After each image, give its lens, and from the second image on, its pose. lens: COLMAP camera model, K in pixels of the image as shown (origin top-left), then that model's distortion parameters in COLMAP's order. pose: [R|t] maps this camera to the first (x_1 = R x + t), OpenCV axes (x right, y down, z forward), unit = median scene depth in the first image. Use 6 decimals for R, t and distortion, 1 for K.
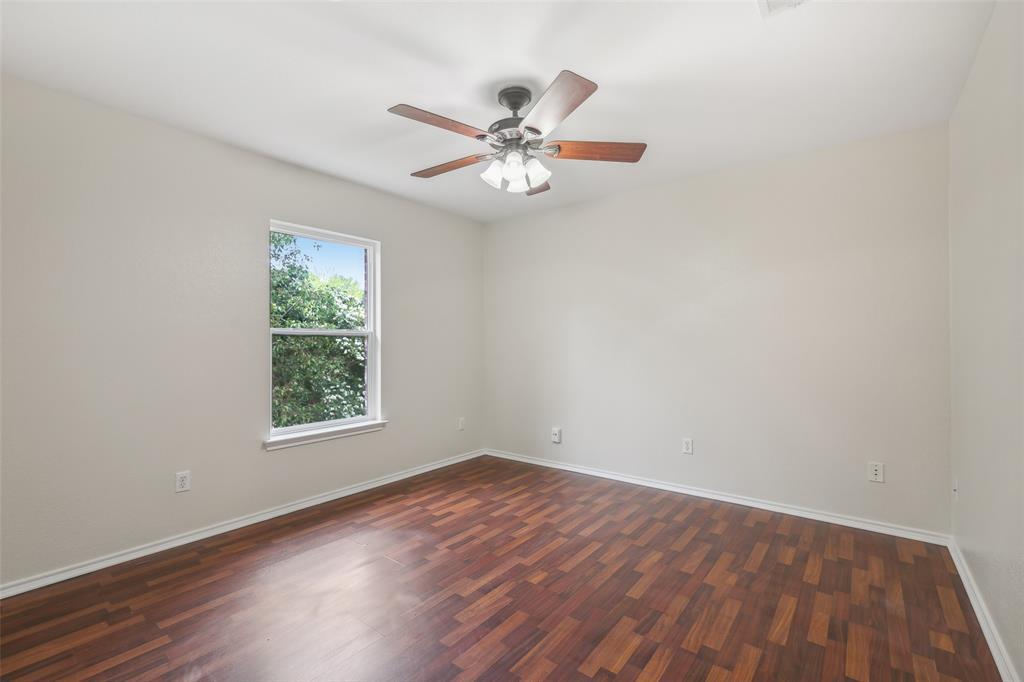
lens RADIAL K [[447.8, 0, 502.8], [0, 447.8, 346.1], [0, 0, 1]] dist [0.003999, -0.001649]
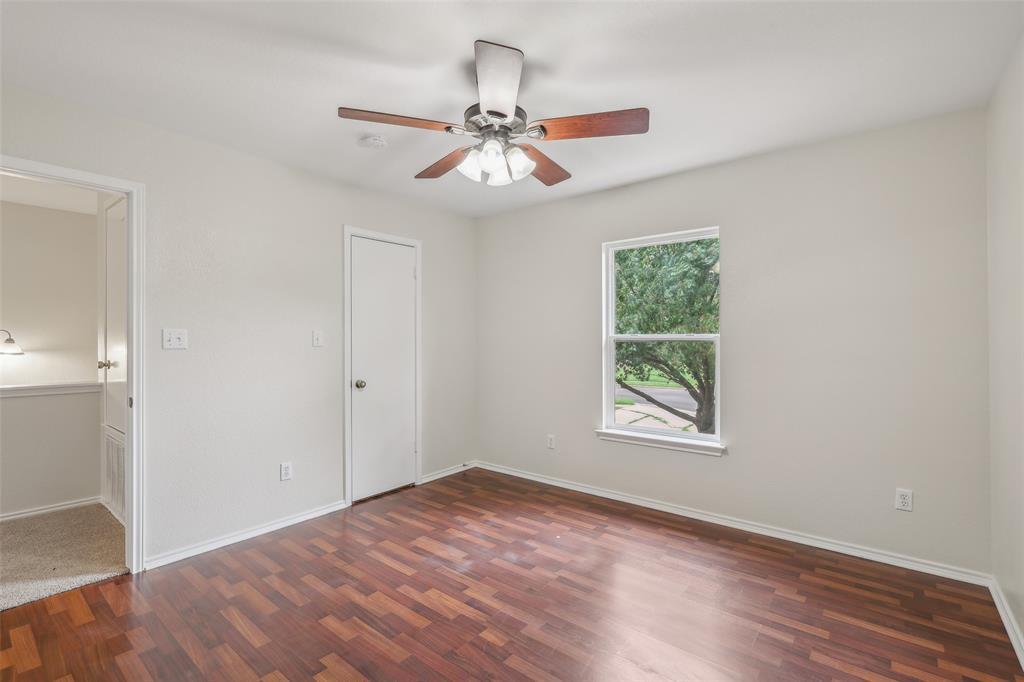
lens RADIAL K [[447.8, 0, 501.1], [0, 447.8, 338.7], [0, 0, 1]] dist [0.003999, -0.001649]
pose [[0.002849, 0.000699, -0.999996, 0.791767], [-0.004189, 0.999991, 0.000687, -0.037762], [0.999987, 0.004187, 0.002852, 0.871899]]
